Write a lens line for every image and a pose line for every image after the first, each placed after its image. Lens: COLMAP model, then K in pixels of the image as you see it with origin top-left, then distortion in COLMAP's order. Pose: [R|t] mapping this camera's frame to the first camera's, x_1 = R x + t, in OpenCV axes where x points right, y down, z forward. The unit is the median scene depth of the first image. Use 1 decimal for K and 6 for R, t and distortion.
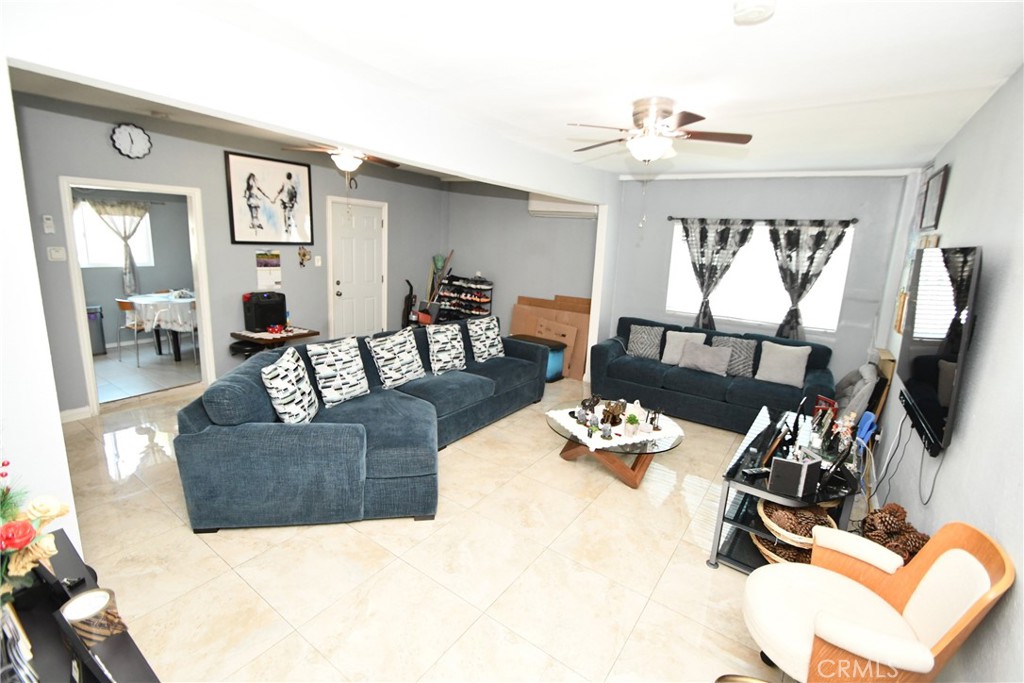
lens RADIAL K [[453.3, 0, 506.4], [0, 453.3, 337.0], [0, 0, 1]] dist [0.023735, -0.019249]
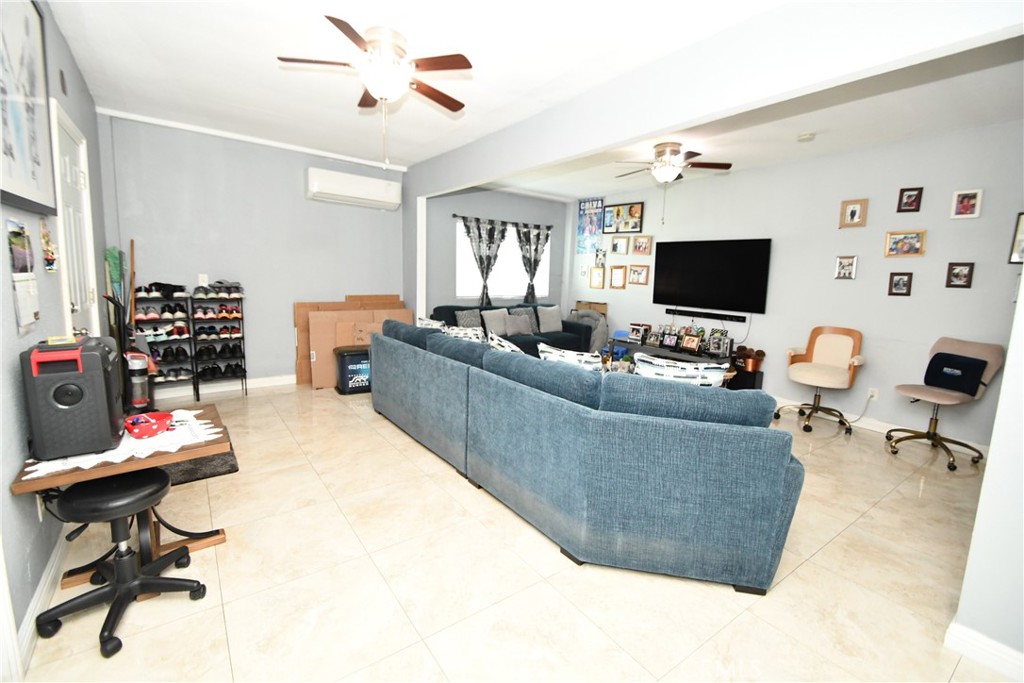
lens RADIAL K [[453.3, 0, 506.4], [0, 453.3, 337.0], [0, 0, 1]] dist [0.023735, -0.019249]
pose [[0.333808, -0.186038, 0.924101, -0.768953], [0.169217, 0.976233, 0.135408, -0.104753], [-0.927328, 0.111174, 0.357355, 0.550470]]
